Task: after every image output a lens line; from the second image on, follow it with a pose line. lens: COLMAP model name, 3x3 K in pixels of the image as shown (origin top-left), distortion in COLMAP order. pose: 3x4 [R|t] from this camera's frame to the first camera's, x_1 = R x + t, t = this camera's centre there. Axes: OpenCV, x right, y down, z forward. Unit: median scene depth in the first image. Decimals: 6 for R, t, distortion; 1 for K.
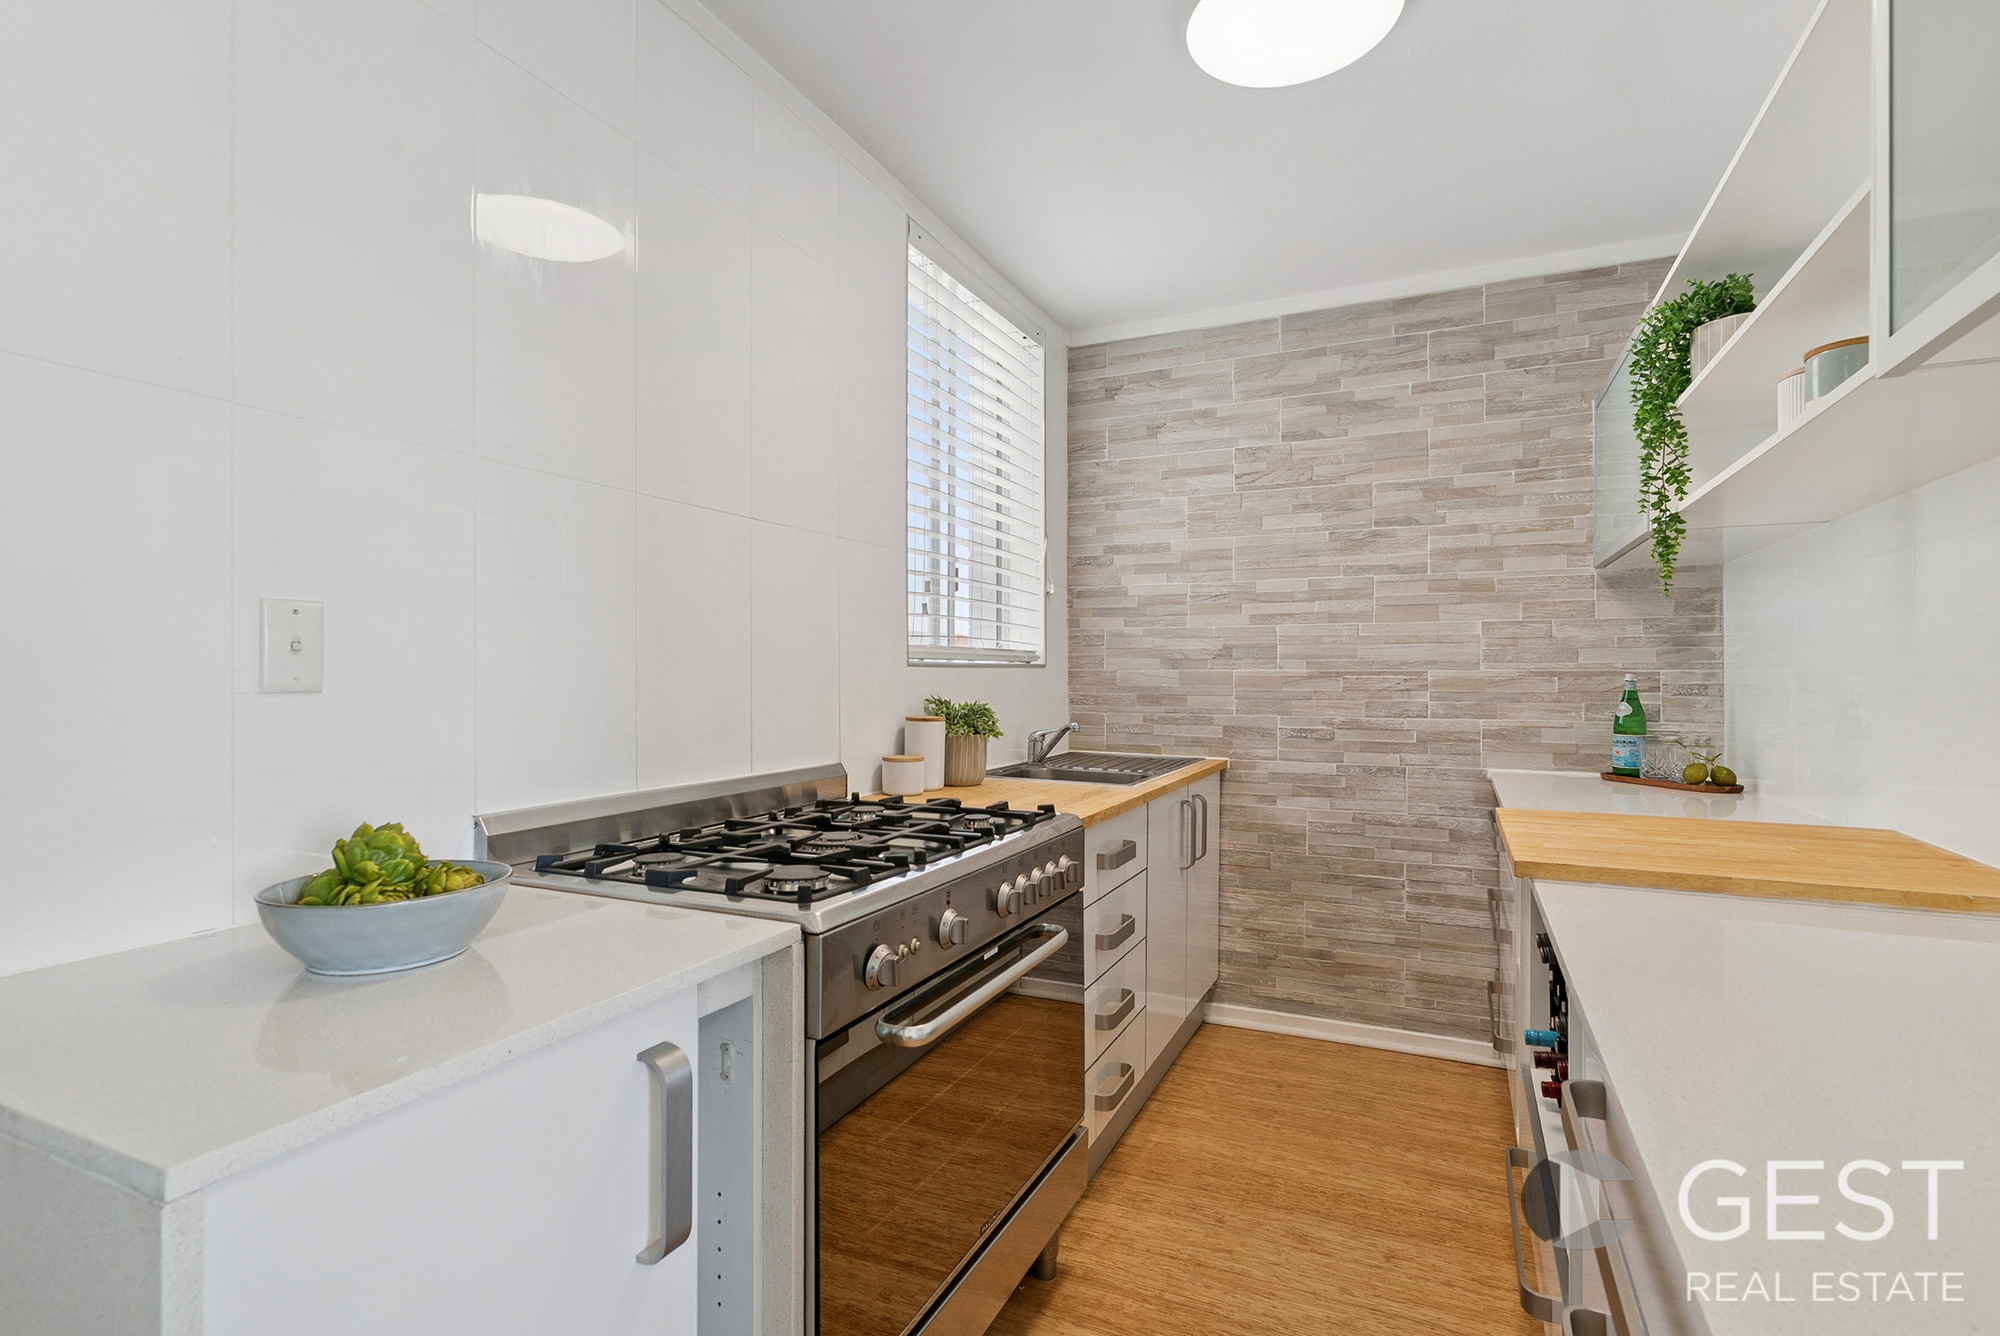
lens RADIAL K [[953.7, 0, 996.1], [0, 953.7, 667.7], [0, 0, 1]] dist [0.001963, -0.000083]
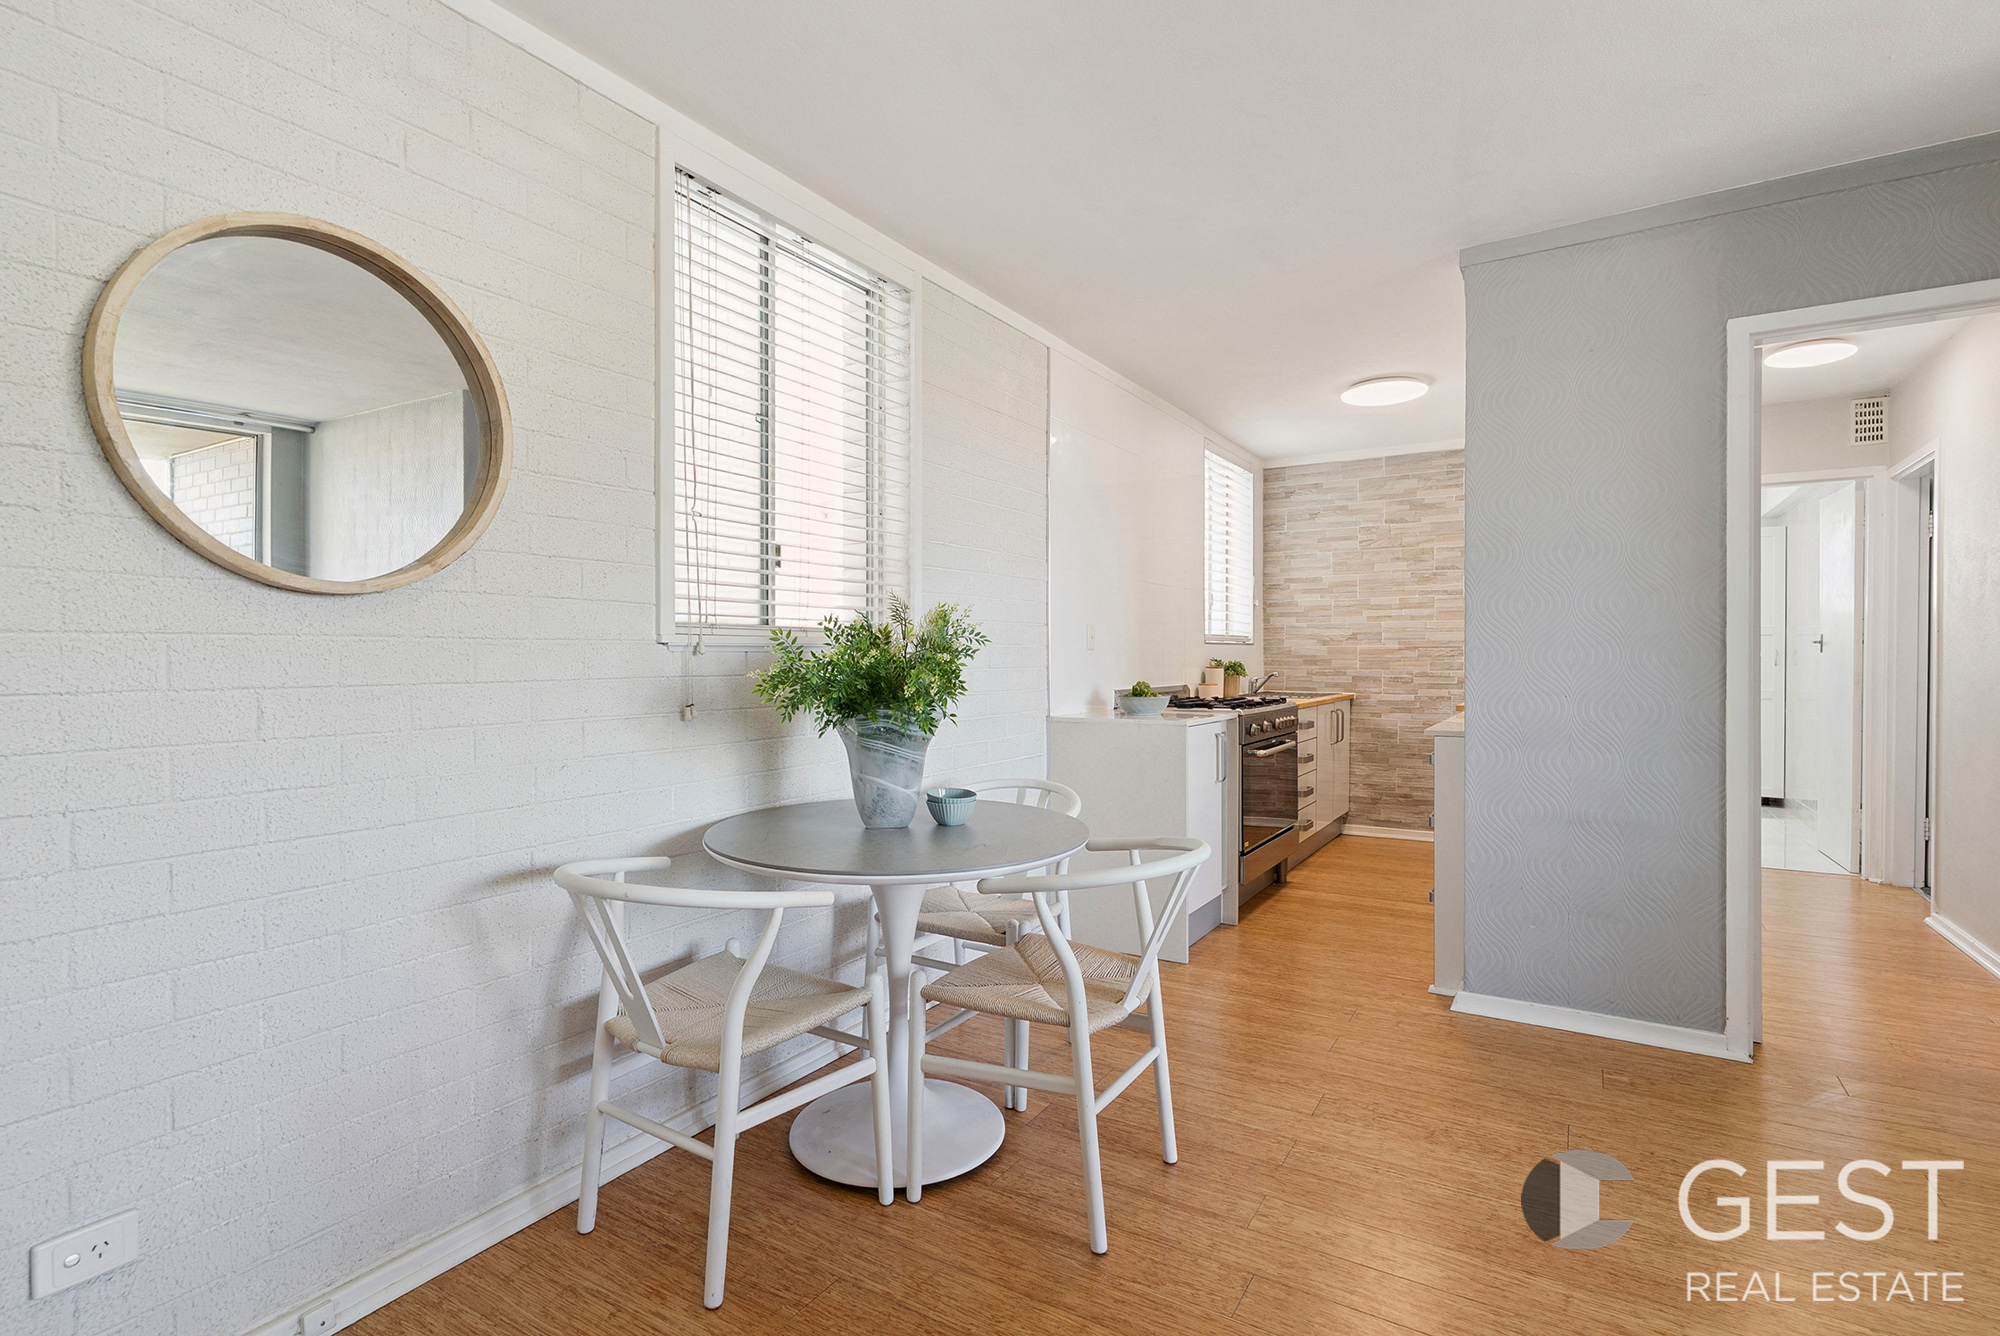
lens RADIAL K [[953.7, 0, 995.1], [0, 953.7, 666.0], [0, 0, 1]] dist [0.001963, -0.000083]
pose [[0.993725, -0.001154, -0.111848, -0.253443], [0.002566, 0.999919, 0.012489, 0.016936], [0.111825, -0.012698, 0.993647, -0.956903]]
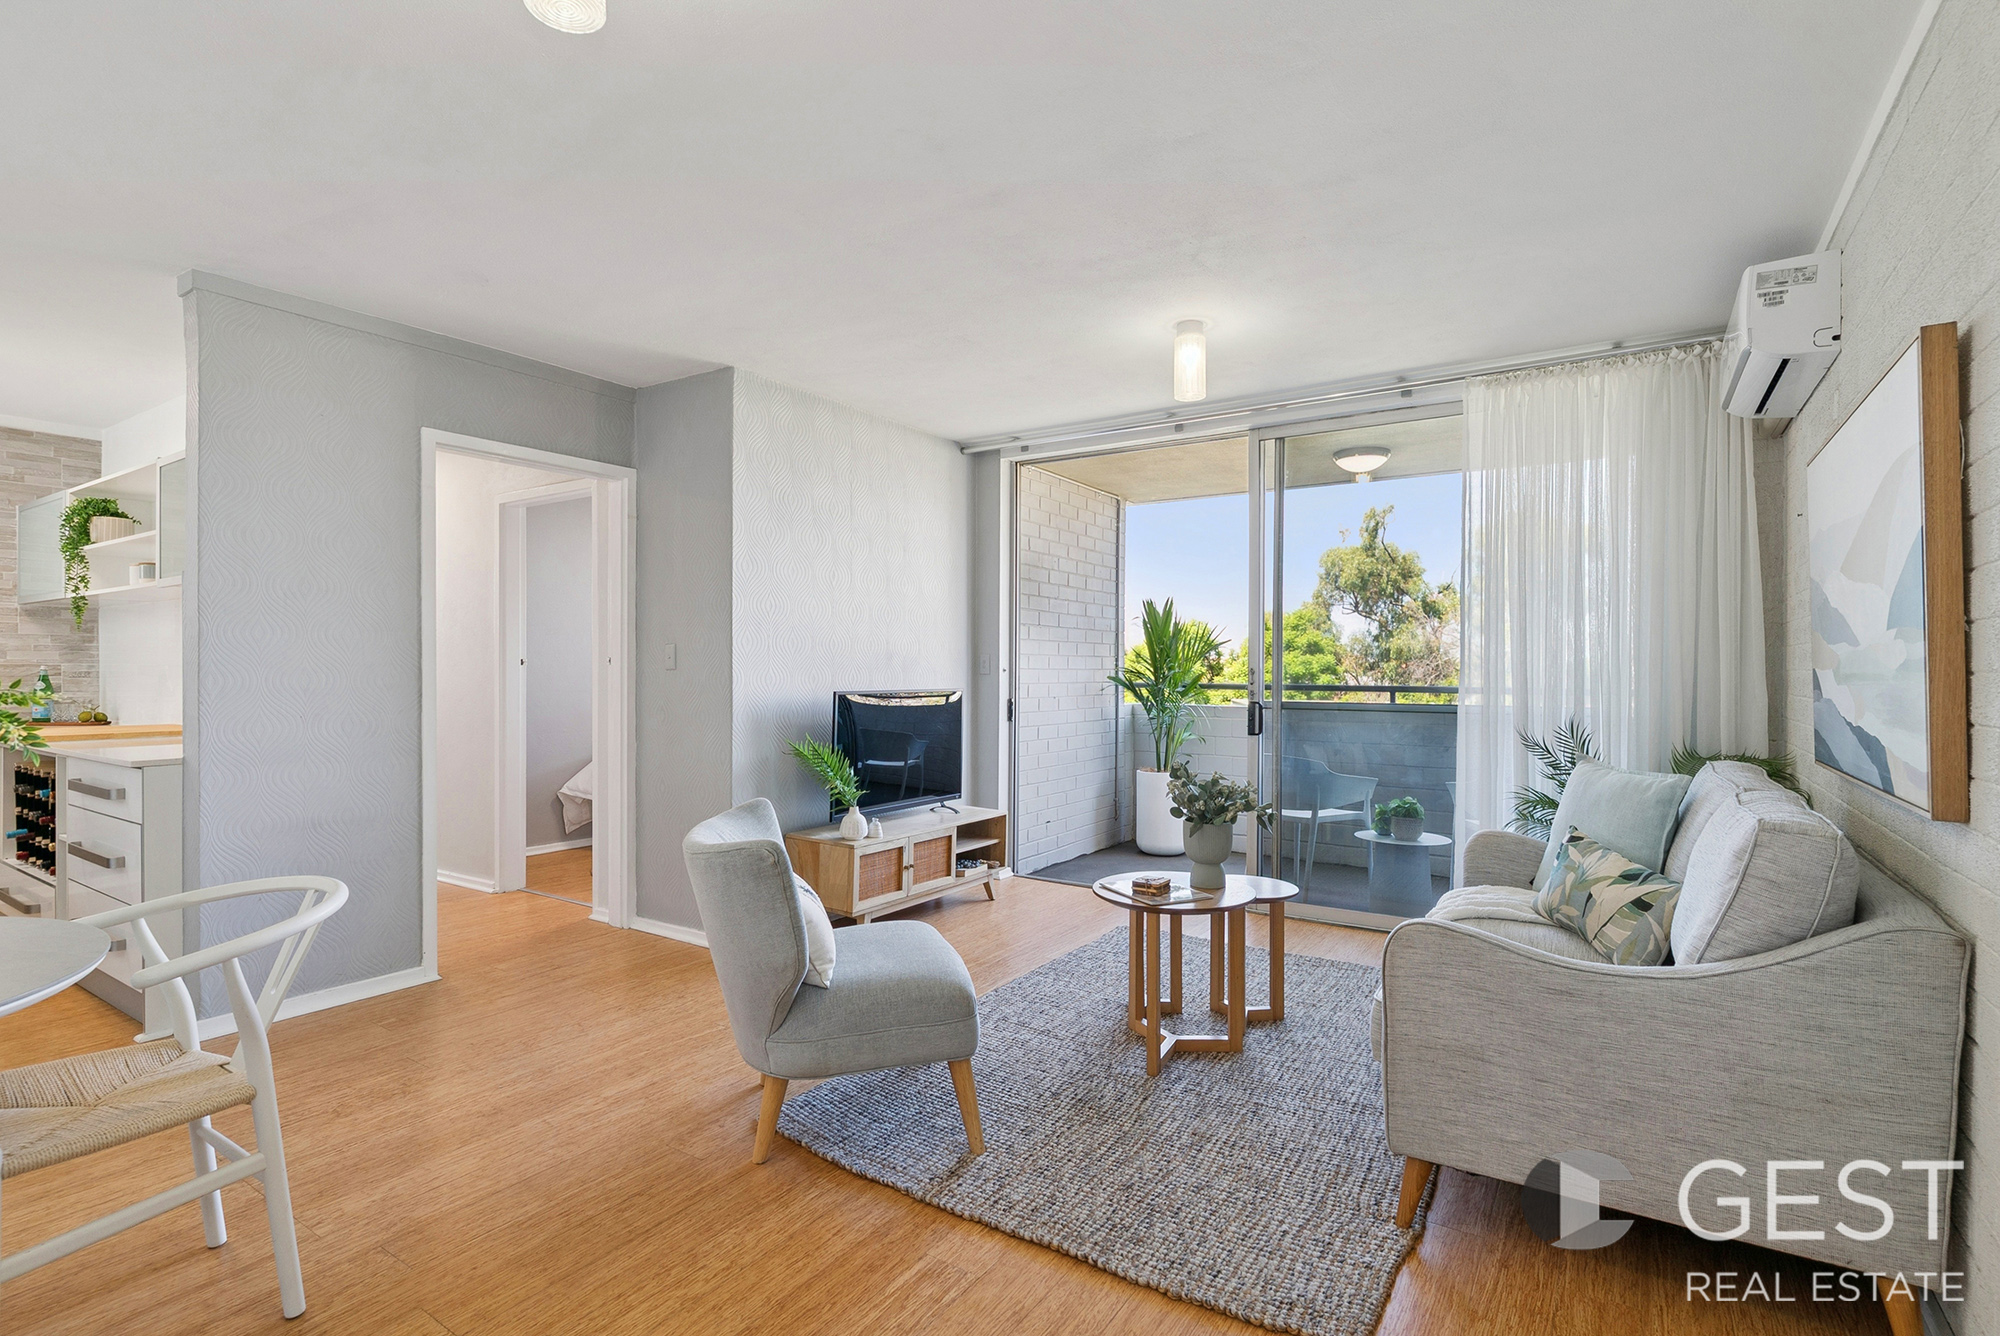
lens RADIAL K [[953.7, 0, 987.9], [0, 953.7, 669.7], [0, 0, 1]] dist [0.001963, -0.000083]
pose [[0.152375, -0.001846, 0.988321, -0.713228], [-0.003158, 0.999992, 0.002355, 0.003582], [-0.988318, -0.003480, 0.152367, -0.872755]]
